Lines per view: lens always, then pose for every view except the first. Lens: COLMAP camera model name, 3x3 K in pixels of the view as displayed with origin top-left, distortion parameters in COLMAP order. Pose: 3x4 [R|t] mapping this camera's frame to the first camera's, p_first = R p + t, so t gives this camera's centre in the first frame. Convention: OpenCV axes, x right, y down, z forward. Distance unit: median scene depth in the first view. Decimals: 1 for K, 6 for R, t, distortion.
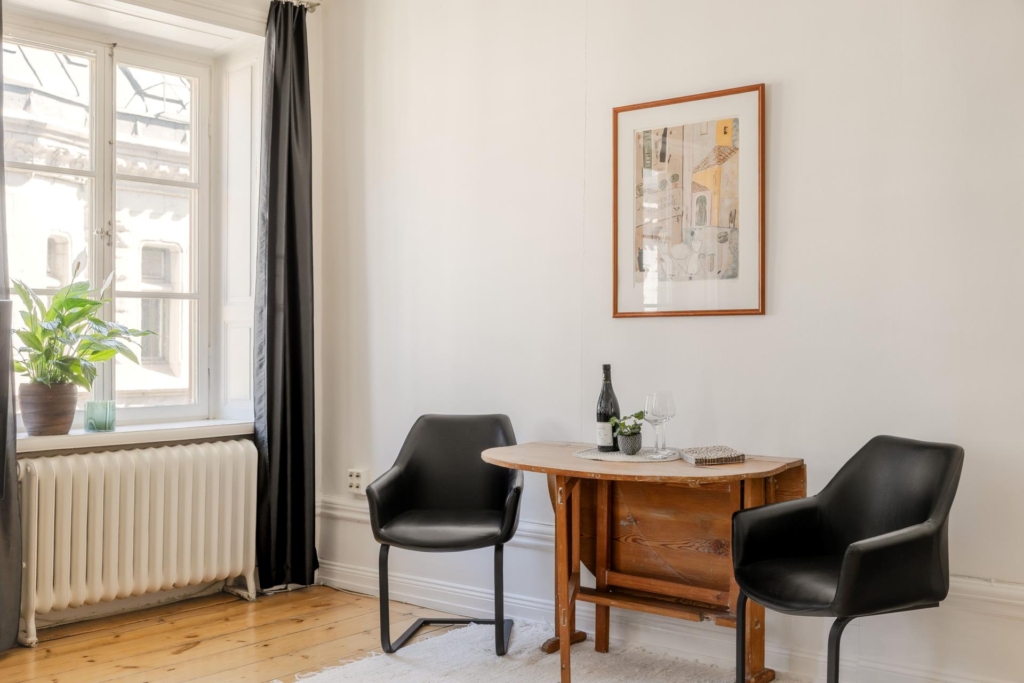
lens RADIAL K [[1131.4, 0, 512.2], [0, 1131.4, 339.8], [0, 0, 1]] dist [-0.017629, 0.000000]
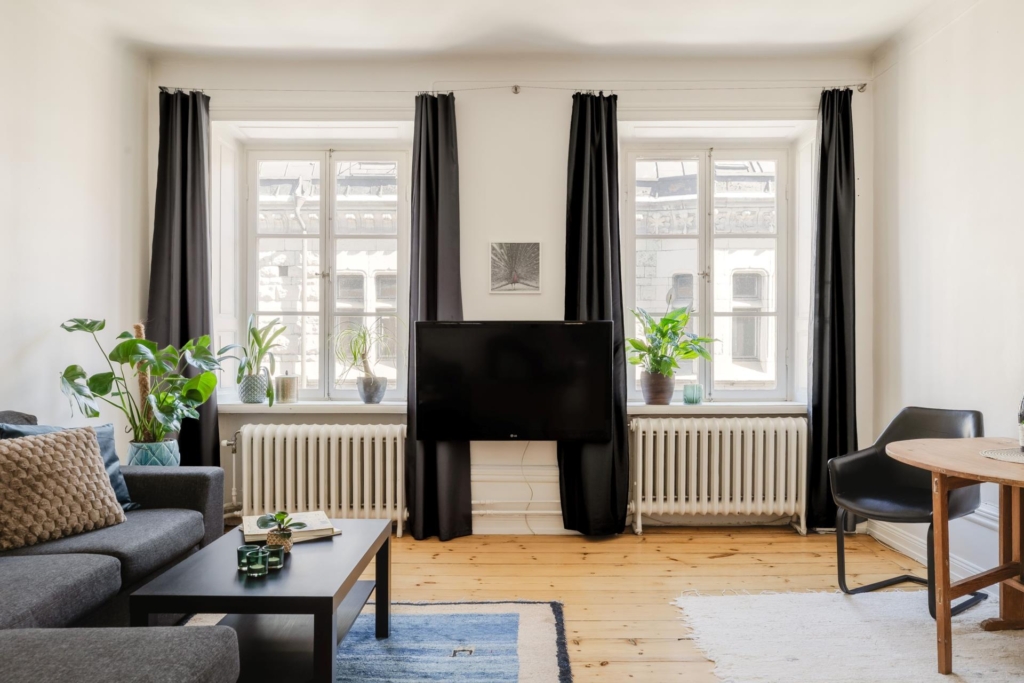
lens RADIAL K [[757.1, 0, 512.7], [0, 757.1, 342.8], [0, 0, 1]] dist [0.006727, 0.000330]
pose [[0.640614, -0.000550, -0.767863, 0.255676], [0.002655, 0.999995, 0.001499, -0.004431], [0.767858, -0.002998, 0.640613, 0.144754]]
